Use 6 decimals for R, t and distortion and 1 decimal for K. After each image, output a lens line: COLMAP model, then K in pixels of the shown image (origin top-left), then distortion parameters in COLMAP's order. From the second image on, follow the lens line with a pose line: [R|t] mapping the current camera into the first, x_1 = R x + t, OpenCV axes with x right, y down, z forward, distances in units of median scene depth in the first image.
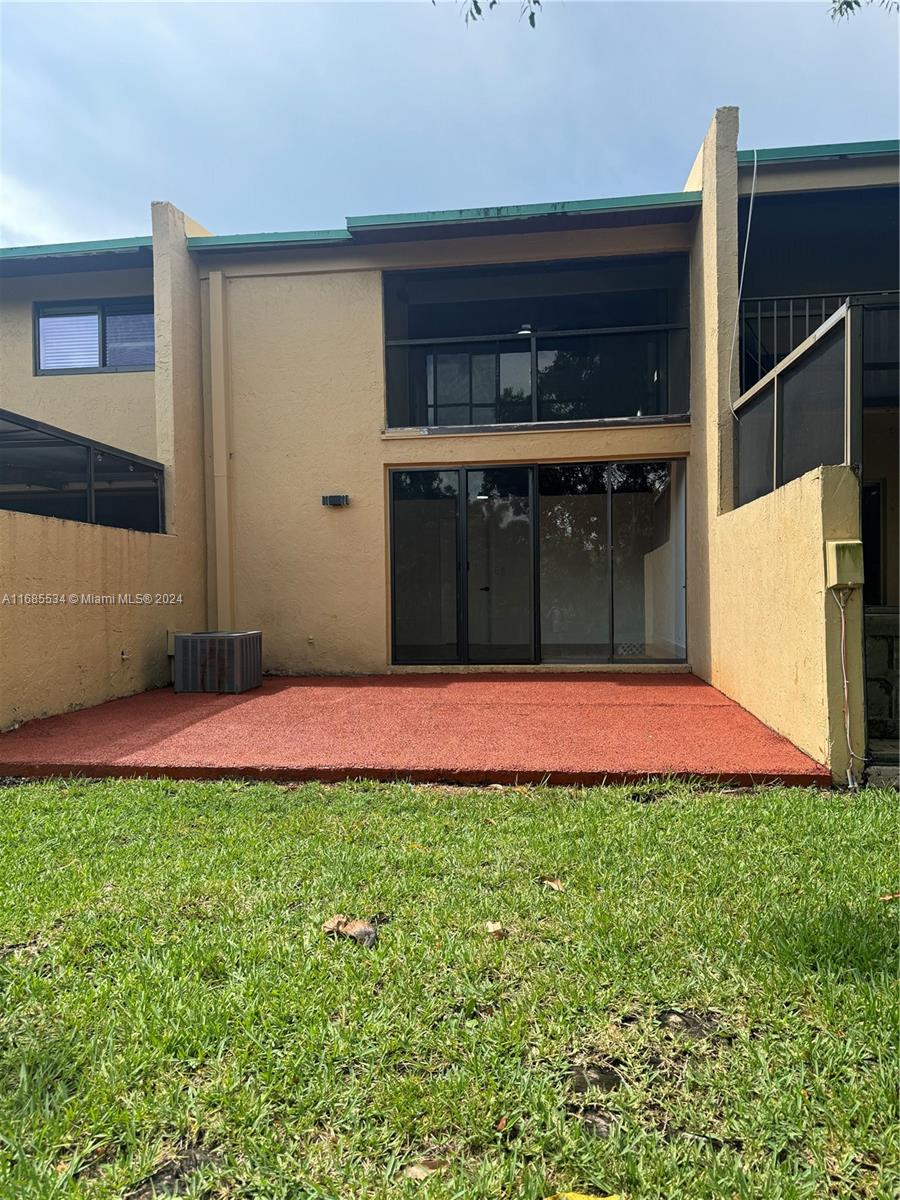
lens RADIAL K [[835.7, 0, 446.4], [0, 835.7, 604.9], [0, 0, 1]] dist [0.075630, -0.101505]
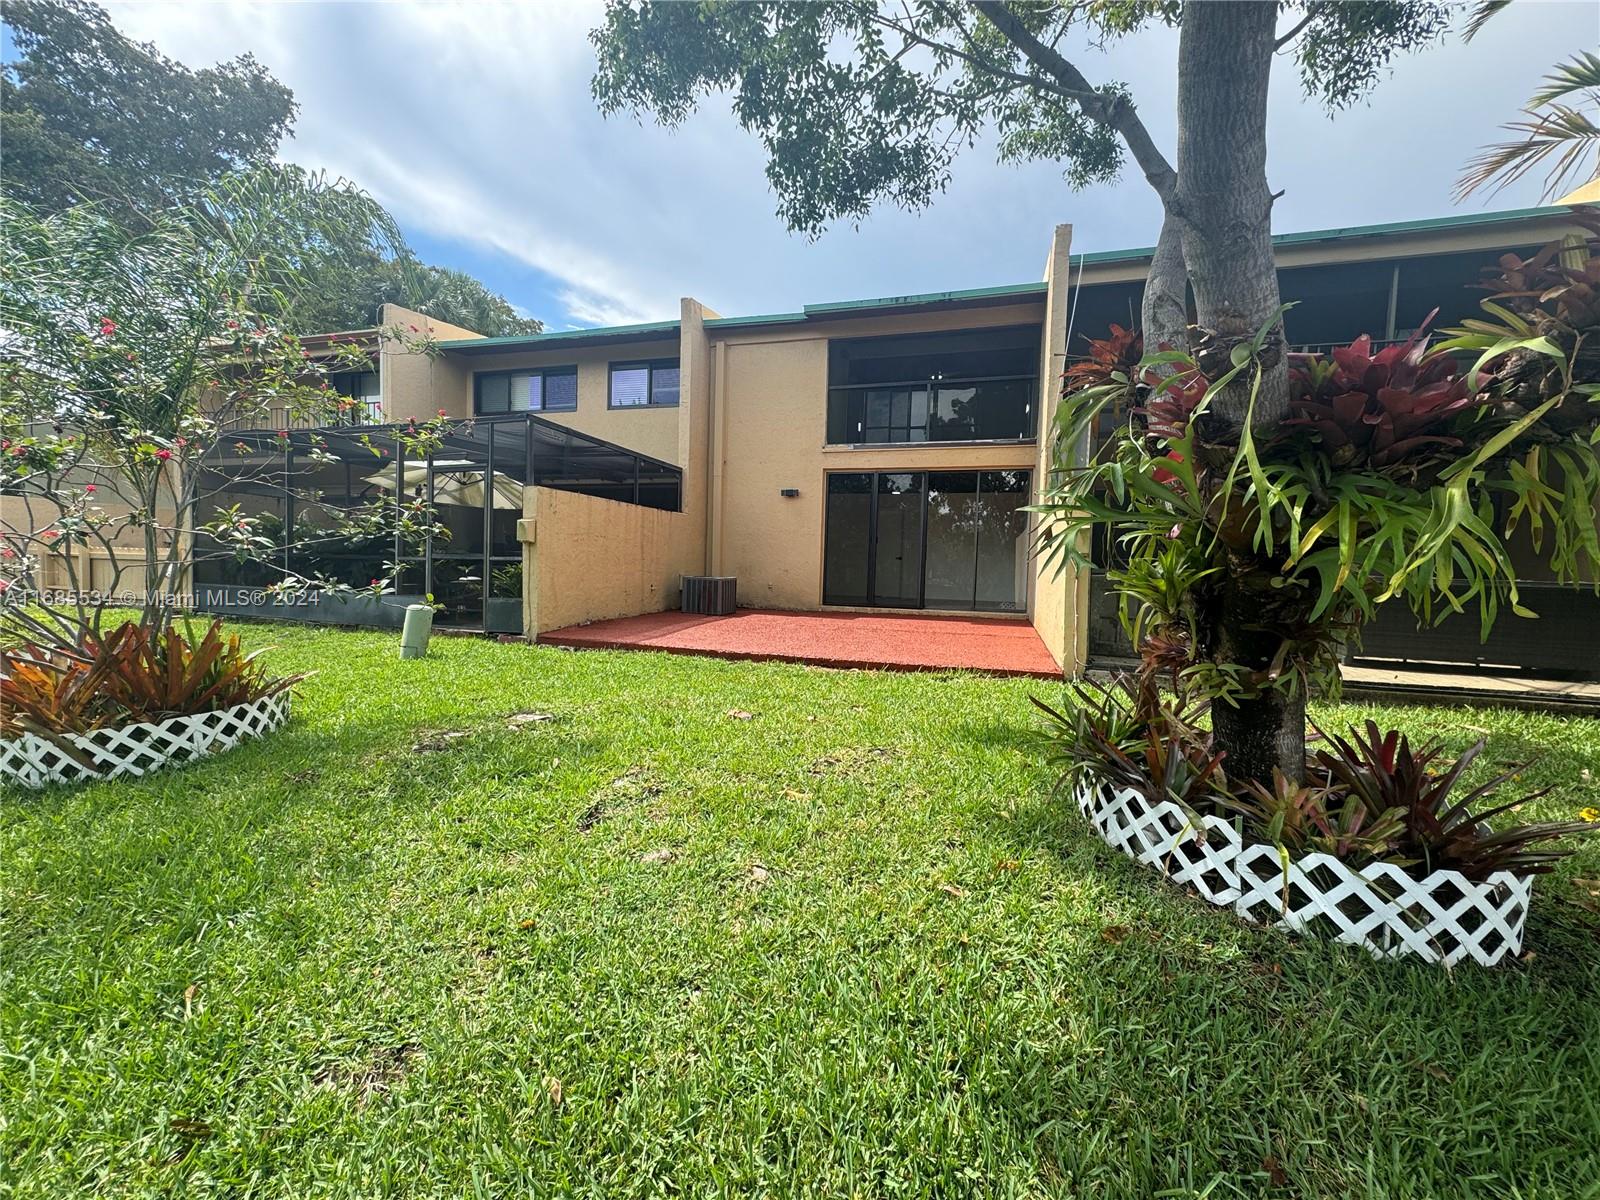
lens RADIAL K [[645.8, 0, 800.0], [0, 645.8, 600.0], [0, 0, 1]] dist [-0.000355, 0.000892]
pose [[0.985207, 0.049949, -0.163926, 0.098423], [-0.043943, 0.998230, 0.040068, 0.022134], [0.165638, -0.032272, 0.985659, -0.166869]]
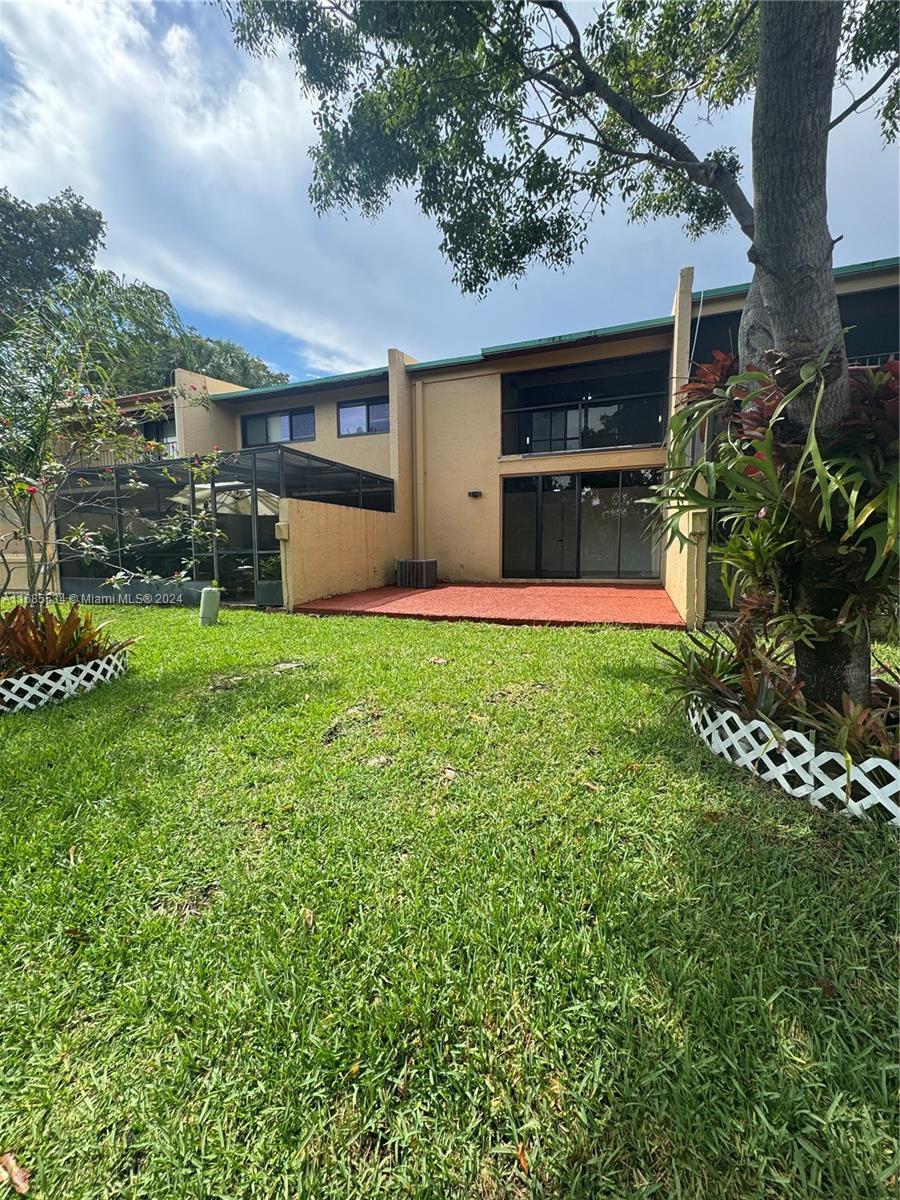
lens RADIAL K [[484.4, 0, 450.0], [0, 484.4, 600.0], [0, 0, 1]] dist [-0.000355, 0.000892]
pose [[0.970242, 0.030288, -0.240236, 0.109663], [-0.008007, 0.995617, 0.093184, 0.020903], [0.242005, -0.088488, 0.966232, -0.171081]]
